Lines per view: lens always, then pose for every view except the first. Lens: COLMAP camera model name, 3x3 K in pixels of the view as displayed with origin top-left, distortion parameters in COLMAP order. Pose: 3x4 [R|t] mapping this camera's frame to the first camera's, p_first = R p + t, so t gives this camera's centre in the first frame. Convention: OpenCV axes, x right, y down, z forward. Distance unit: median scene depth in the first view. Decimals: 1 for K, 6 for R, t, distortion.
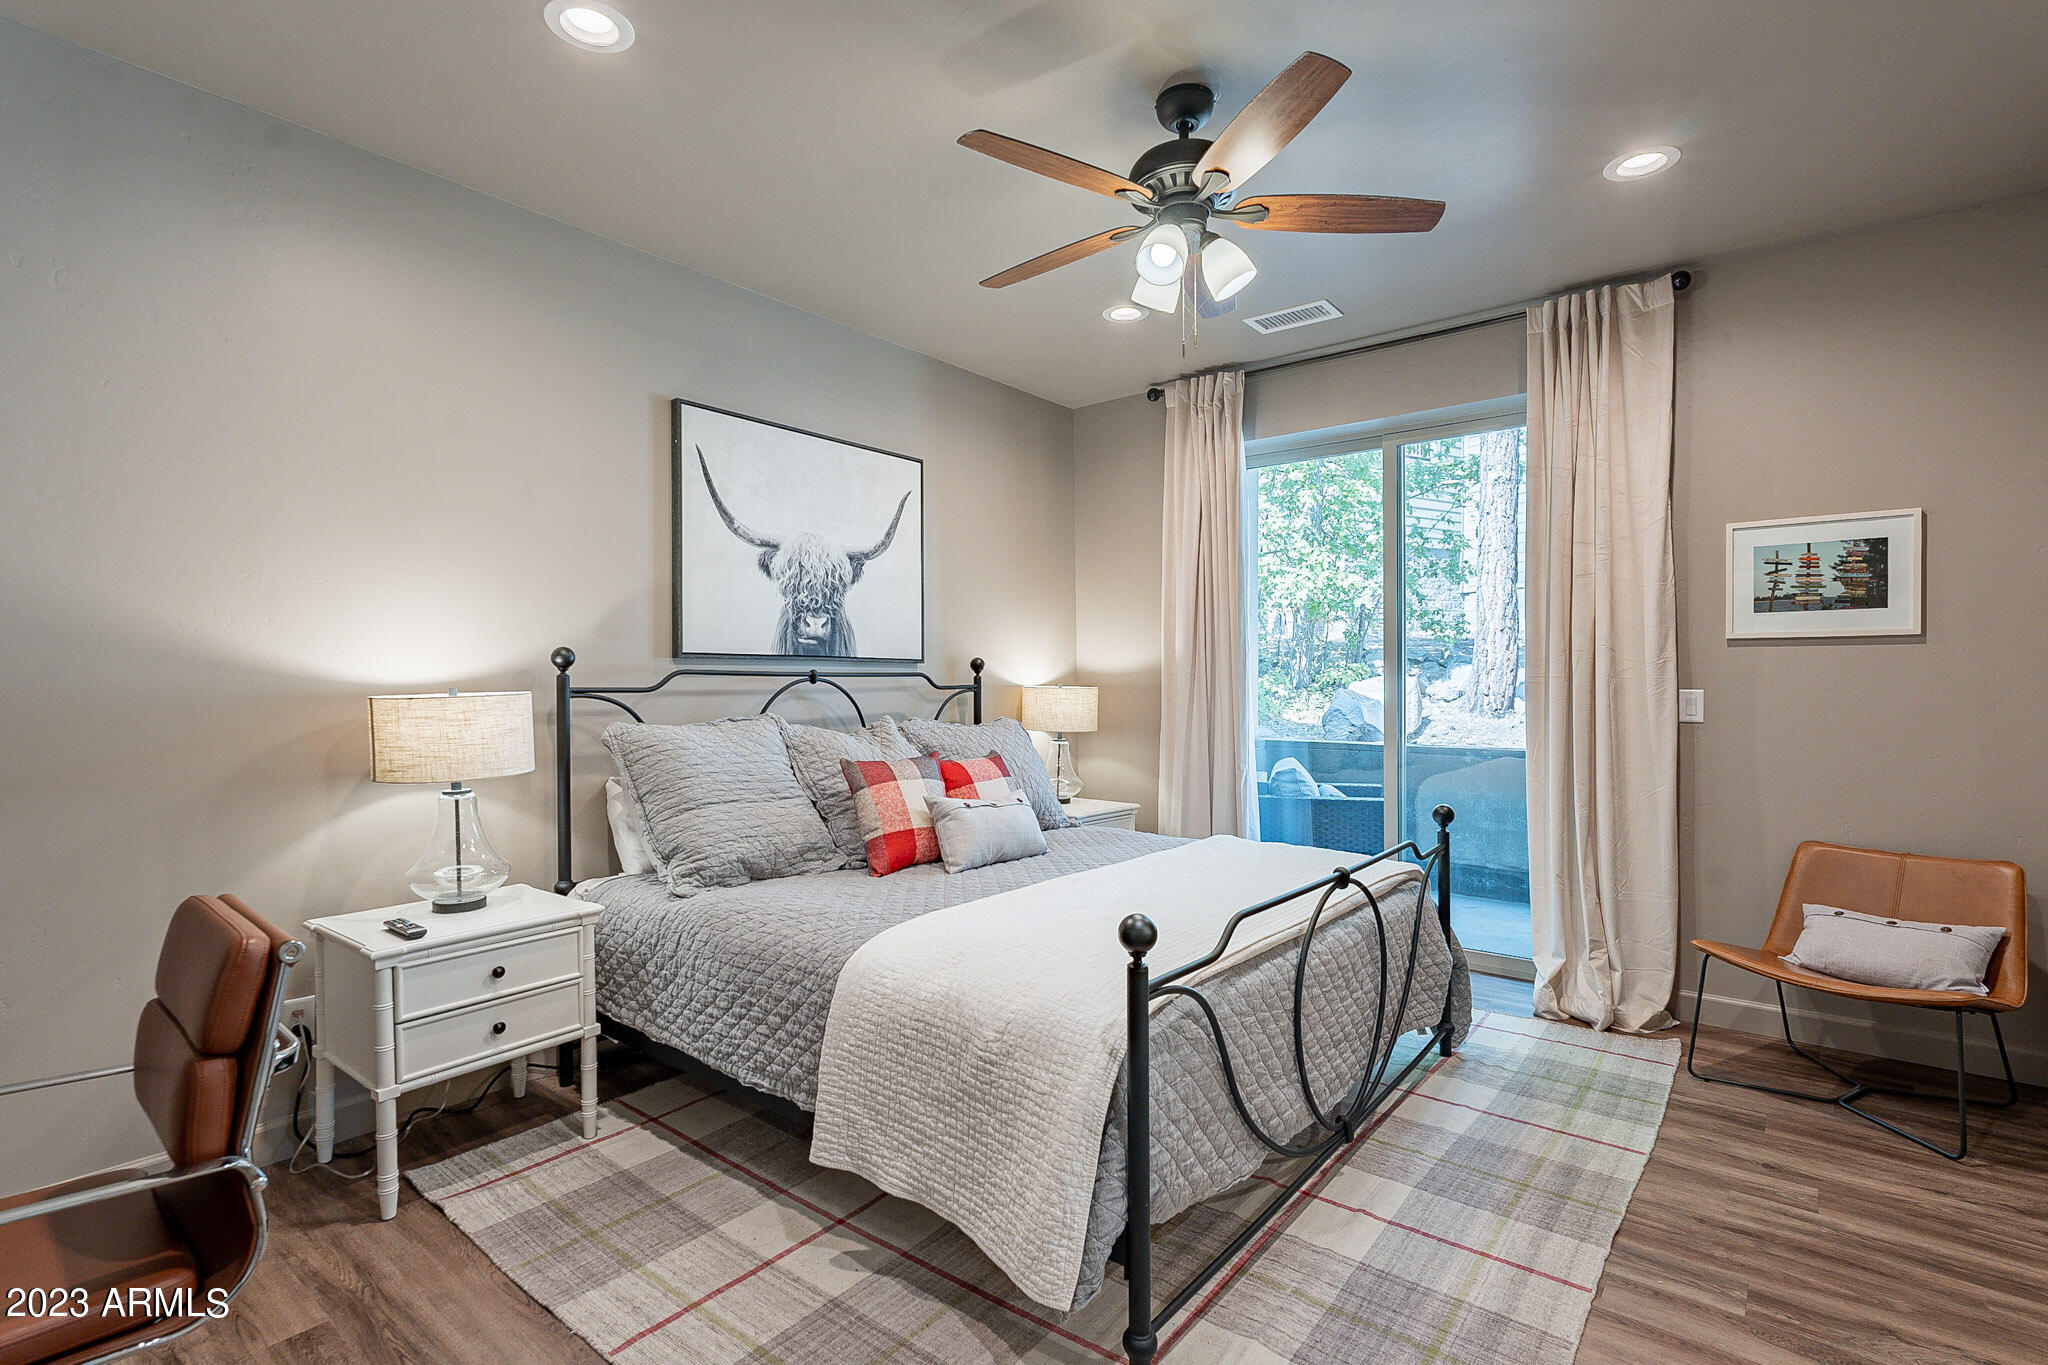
lens RADIAL K [[985.1, 0, 1017.9], [0, 985.1, 686.5], [0, 0, 1]] dist [0.000464, -0.001462]
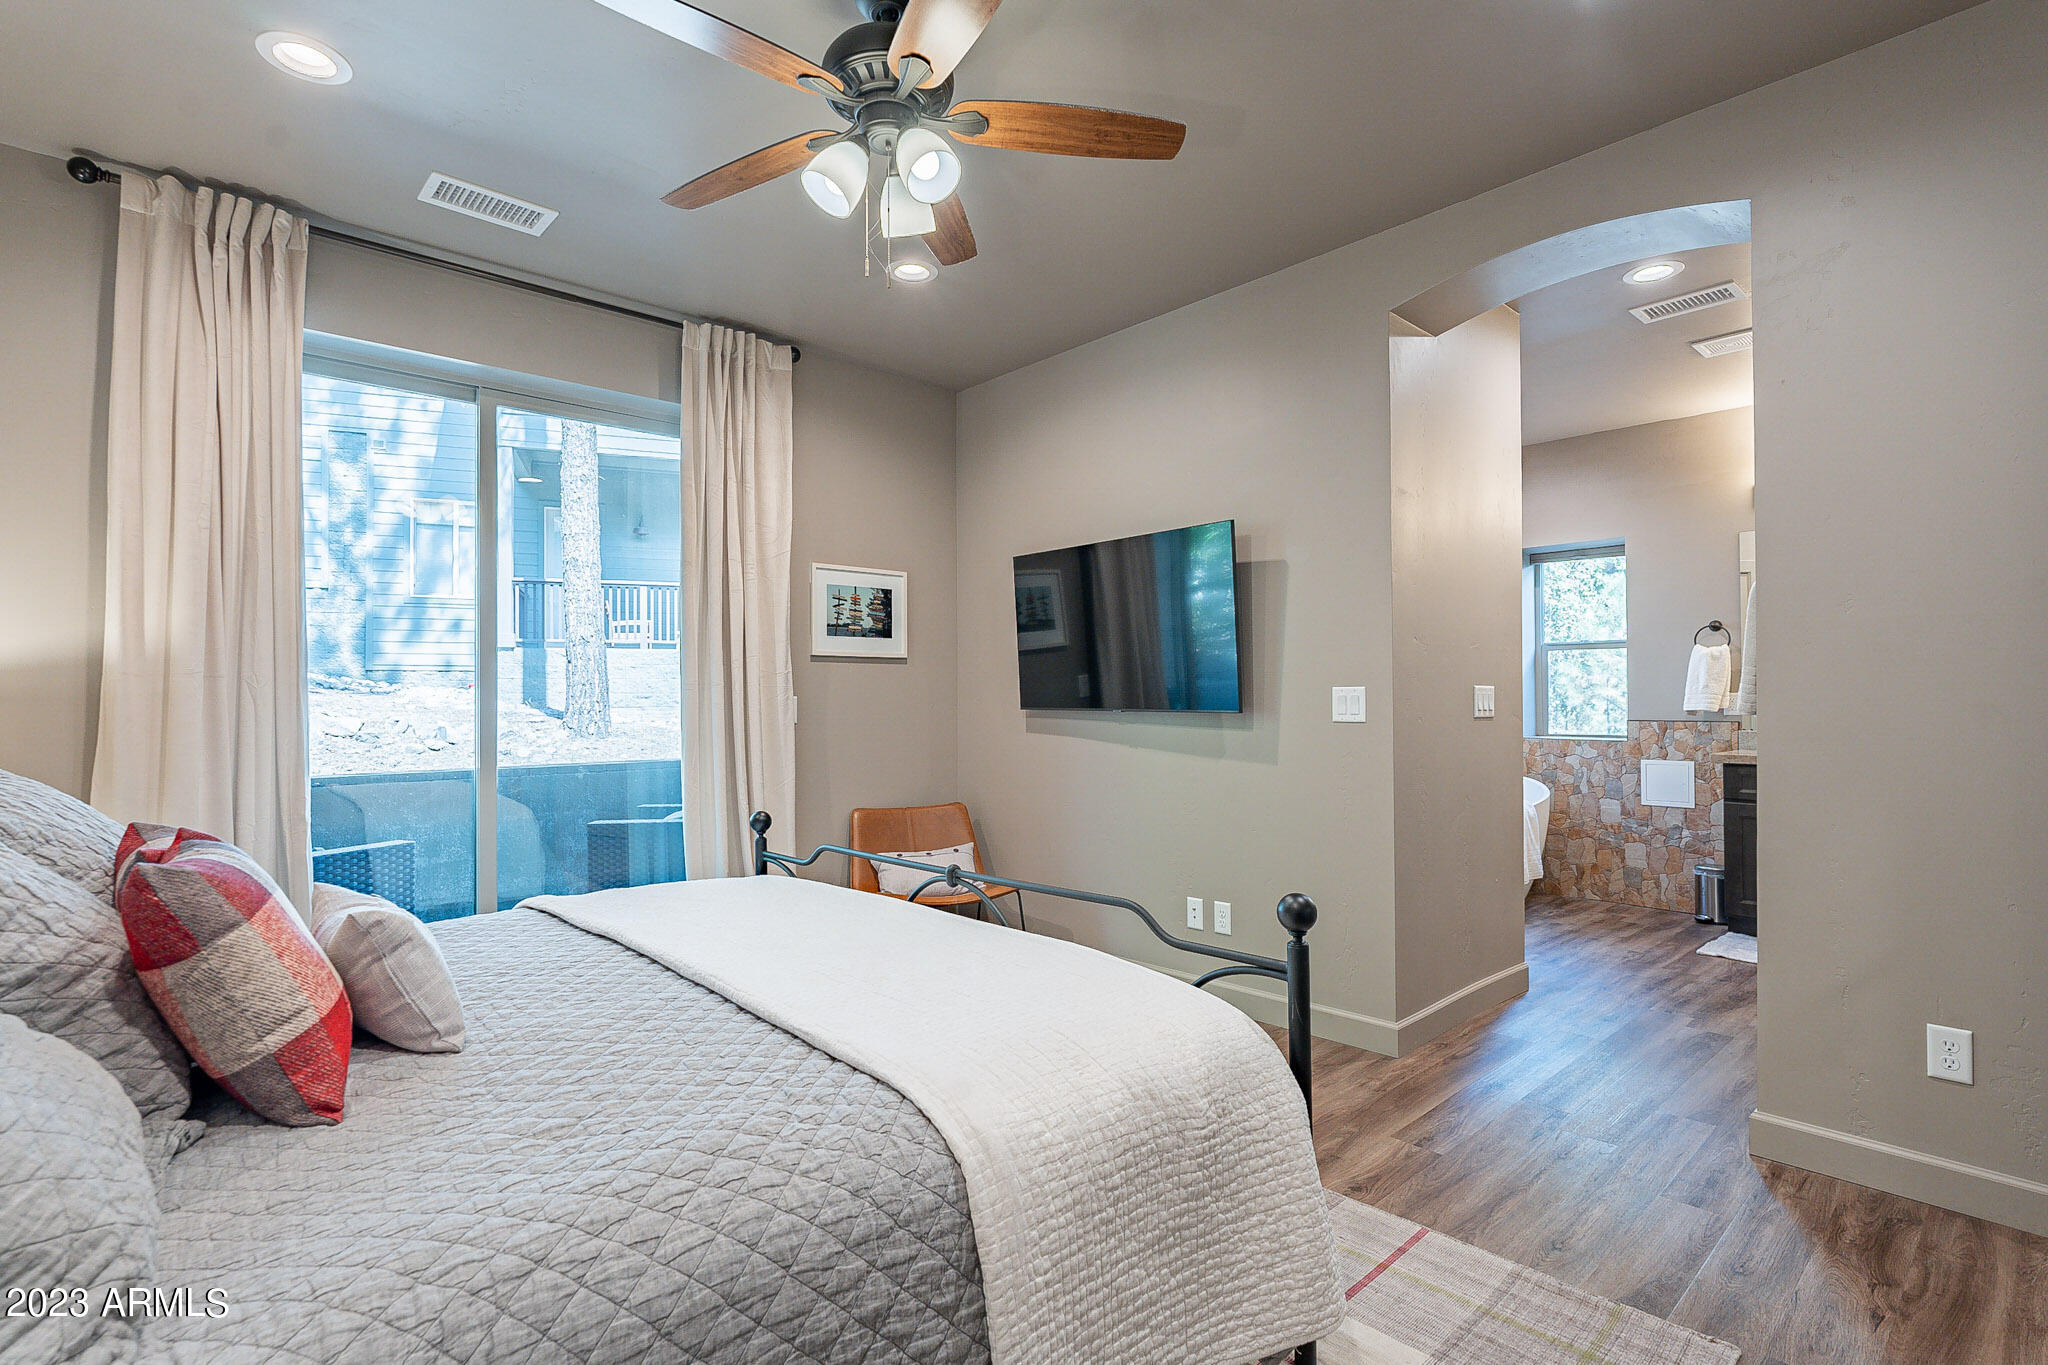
lens RADIAL K [[985.1, 0, 1030.2], [0, 985.1, 676.1], [0, 0, 1]] dist [0.000464, -0.001462]
pose [[0.134100, 0.024056, 0.990676, -0.483580], [0.012243, 0.999589, -0.025929, 0.013469], [-0.990892, 0.015606, 0.133750, 0.582791]]
